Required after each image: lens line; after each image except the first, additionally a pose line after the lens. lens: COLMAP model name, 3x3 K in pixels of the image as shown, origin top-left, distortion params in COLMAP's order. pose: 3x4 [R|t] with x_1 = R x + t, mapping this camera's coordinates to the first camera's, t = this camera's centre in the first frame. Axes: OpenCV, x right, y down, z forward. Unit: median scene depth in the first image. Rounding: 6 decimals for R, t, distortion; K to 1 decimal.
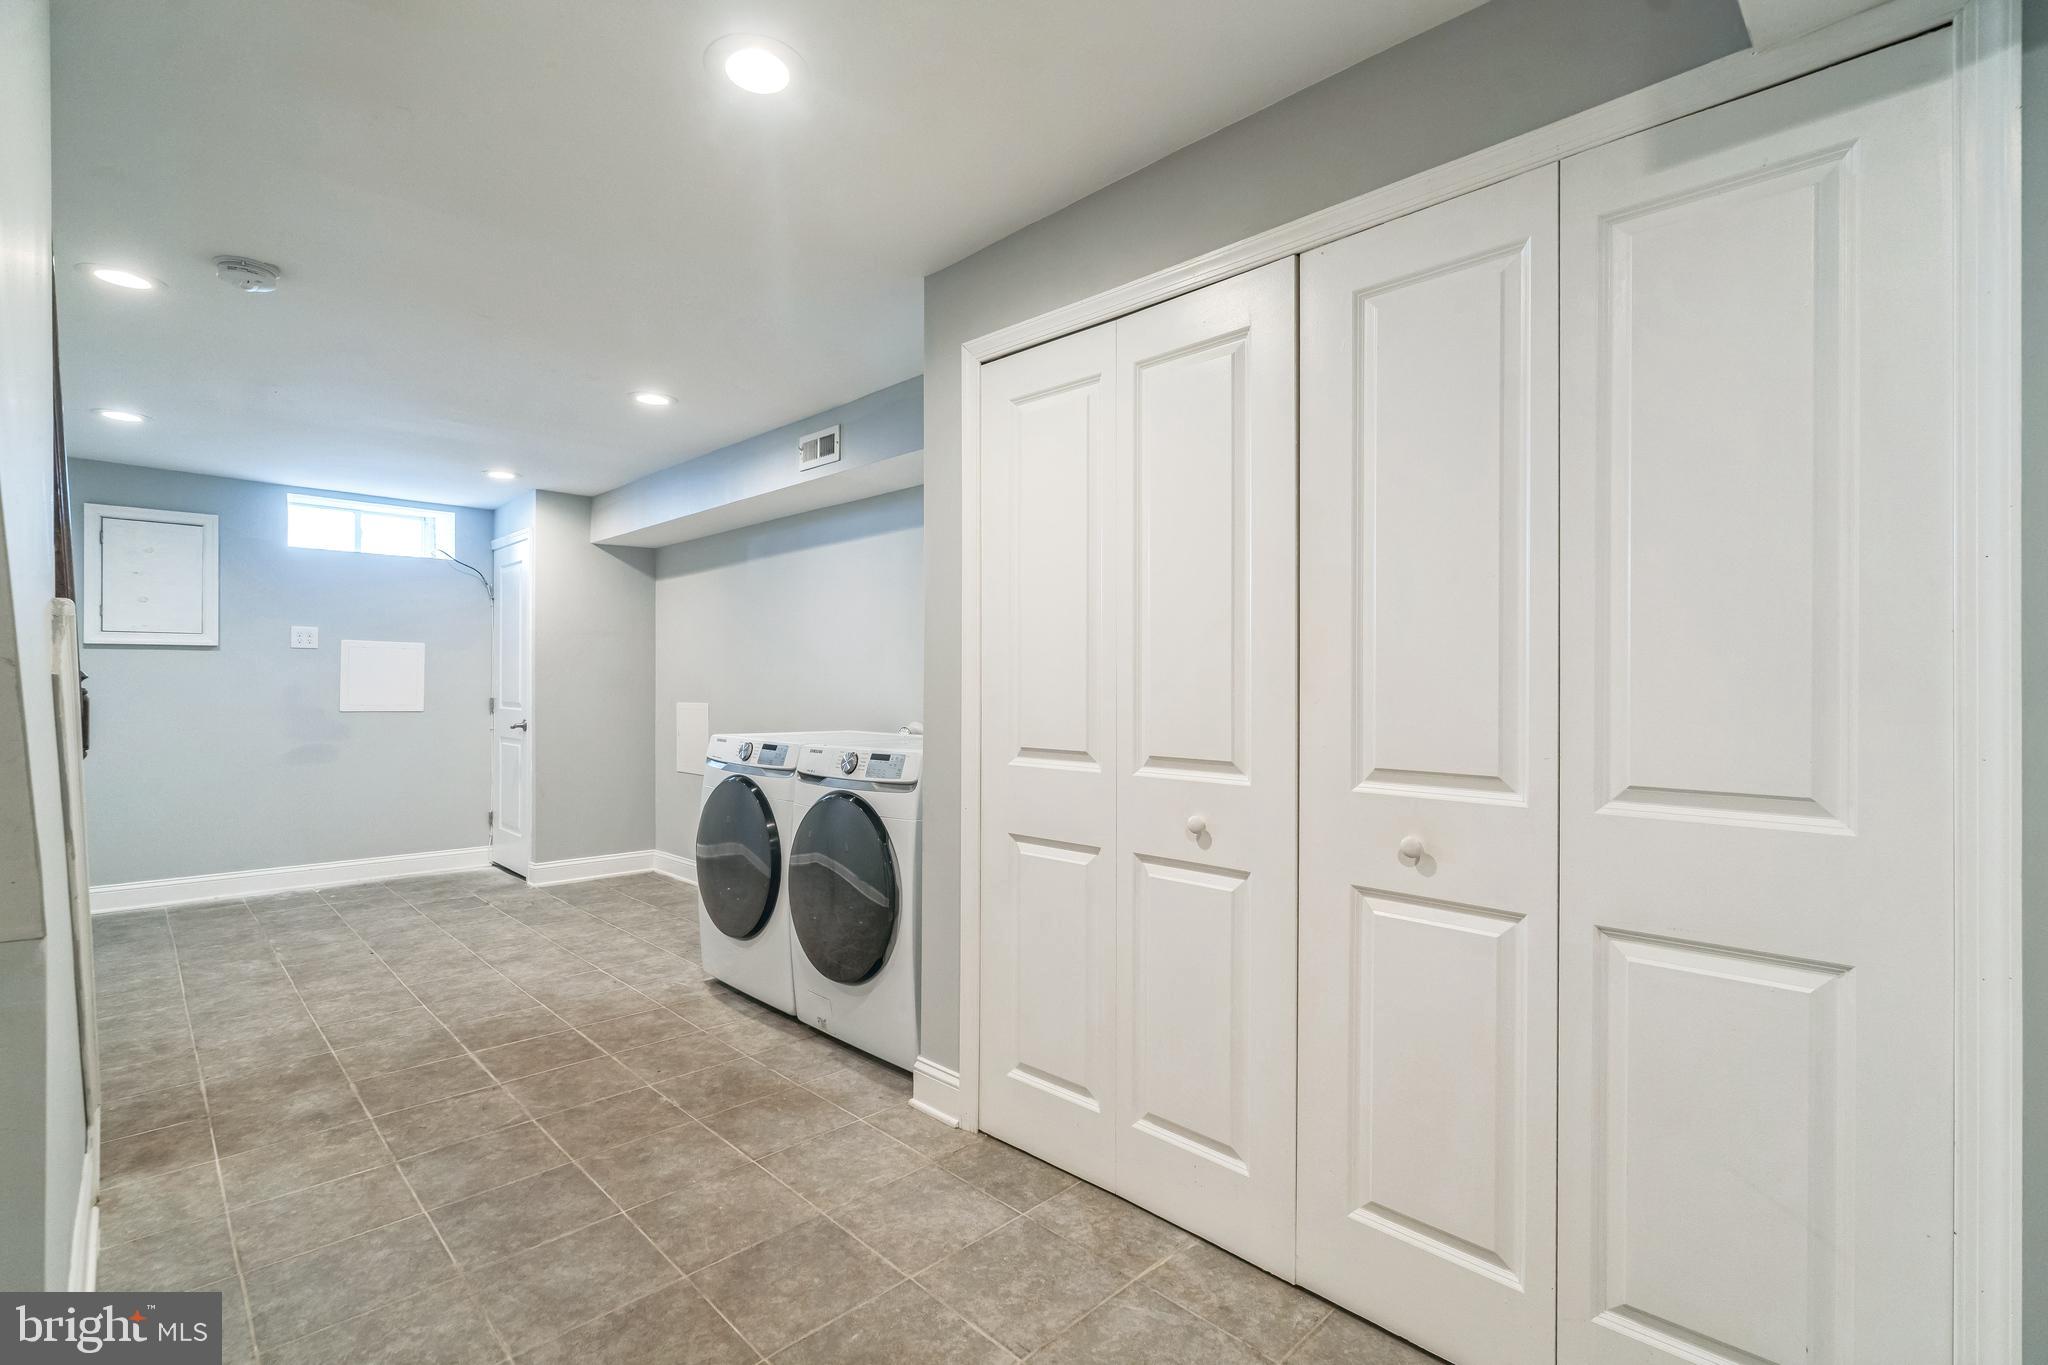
lens RADIAL K [[934.0, 0, 1011.8], [0, 934.0, 665.8], [0, 0, 1]] dist [-0.001791, 0.000665]
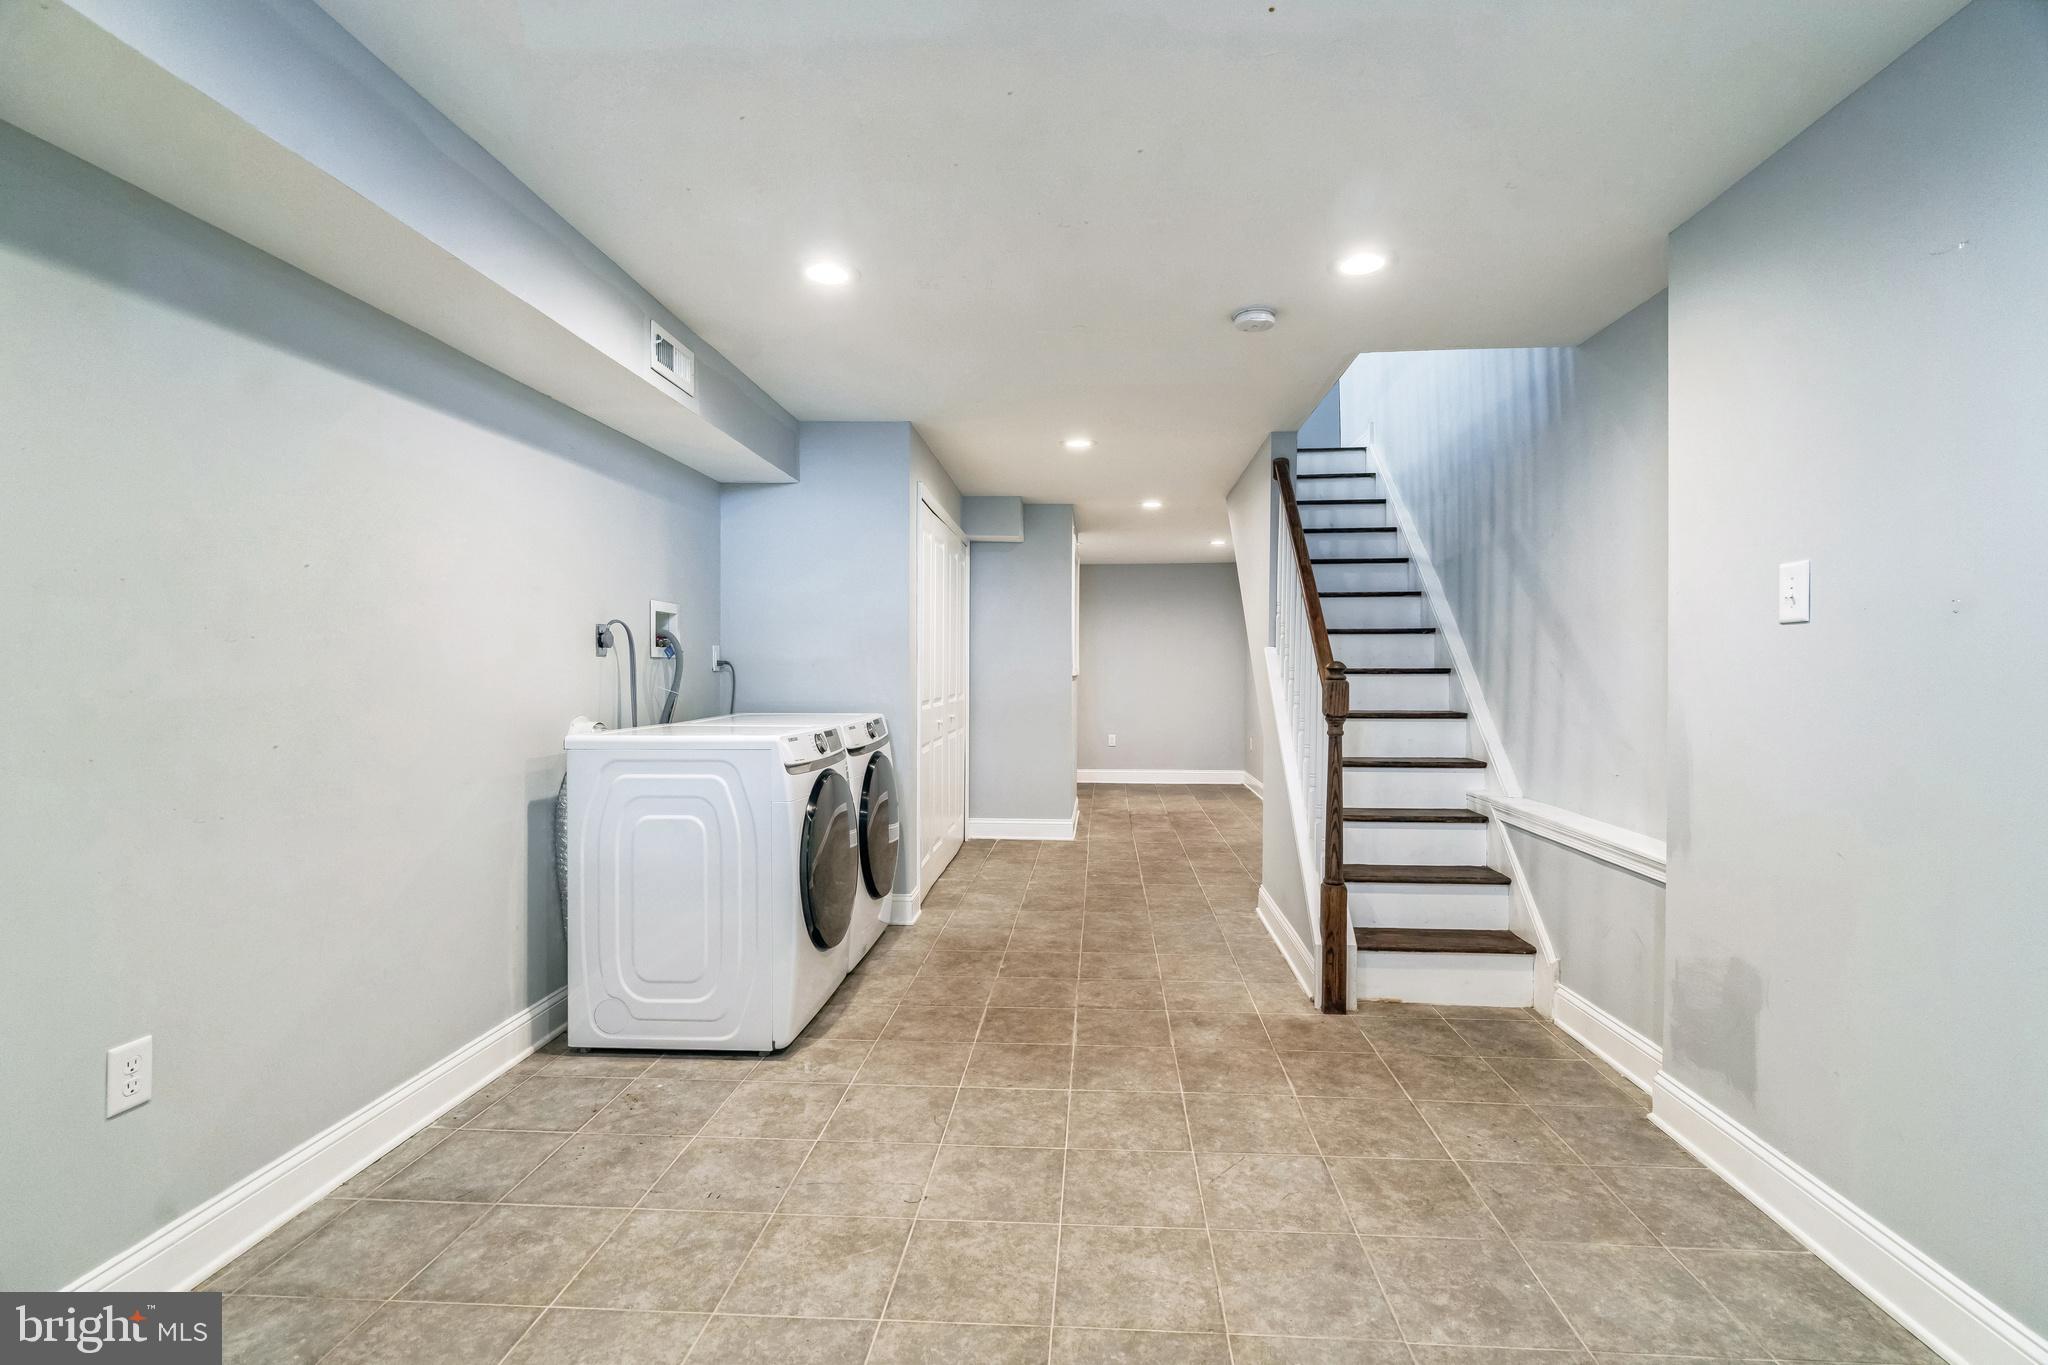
lens RADIAL K [[934.0, 0, 1011.8], [0, 934.0, 665.8], [0, 0, 1]] dist [-0.001791, 0.000665]
pose [[-0.655418, -0.003561, 0.755258, -1.268621], [-0.022789, 0.999627, -0.015064, 0.023193], [-0.754922, -0.027085, -0.655255, 1.685279]]
